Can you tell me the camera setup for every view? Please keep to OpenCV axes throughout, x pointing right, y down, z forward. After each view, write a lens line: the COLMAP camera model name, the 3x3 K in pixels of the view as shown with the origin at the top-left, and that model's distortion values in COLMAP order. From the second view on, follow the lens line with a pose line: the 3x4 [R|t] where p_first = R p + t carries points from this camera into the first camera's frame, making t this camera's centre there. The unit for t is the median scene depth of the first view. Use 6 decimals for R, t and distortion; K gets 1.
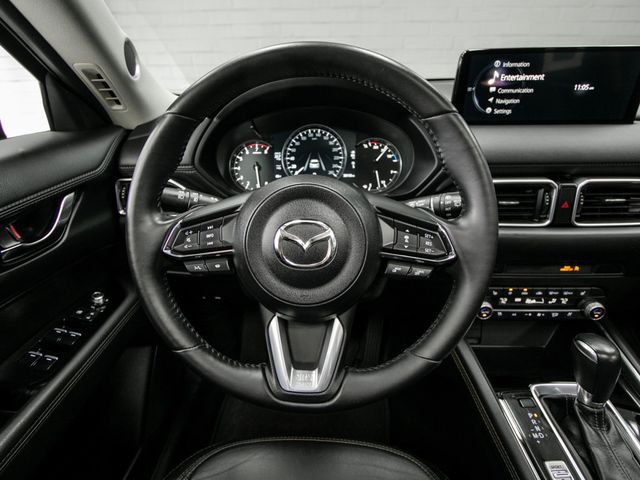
lens RADIAL K [[339.2, 0, 306.7], [0, 339.2, 243.6], [0, 0, 1]] dist [-0.019387, 0.001132]
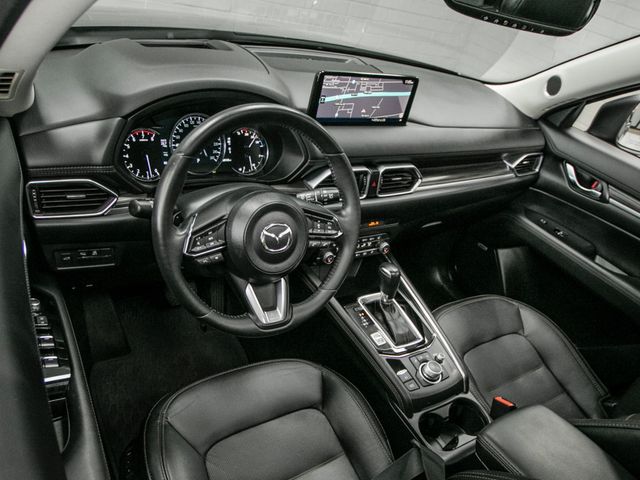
lens RADIAL K [[444.5, 0, 295.7], [0, 444.5, 322.2], [0, 0, 1]] dist [-0.019266, 0.005159]
pose [[0.821352, -0.229584, 0.522181, -0.657649], [0.053006, 0.942186, 0.330871, -0.183547], [-0.567954, -0.244083, 0.786035, -0.502695]]
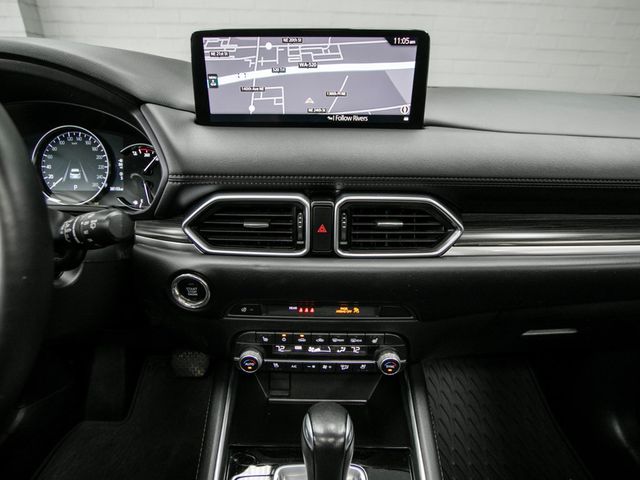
lens RADIAL K [[339.2, 0, 310.5], [0, 339.2, 248.7], [0, 0, 1]] dist [-0.019387, 0.001132]
pose [[0.998899, 0.016392, 0.043954, 0.611650], [-0.014443, 0.998914, -0.044287, -0.030152], [-0.044632, 0.043604, 0.998051, 0.191953]]
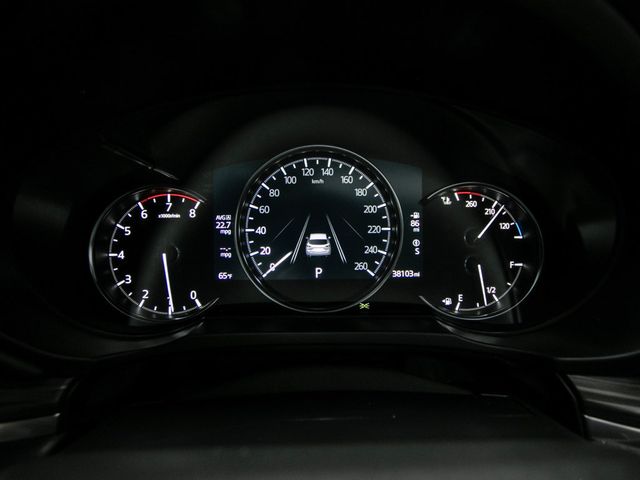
lens RADIAL K [[339.2, 0, 319.3], [0, 339.2, 246.5], [0, 0, 1]] dist [-0.019387, 0.001132]
pose [[0.996799, -0.003450, 0.079871, -0.007695], [0.012379, 0.993680, -0.111565, -0.207687], [-0.078981, 0.112197, 0.990542, 0.674202]]
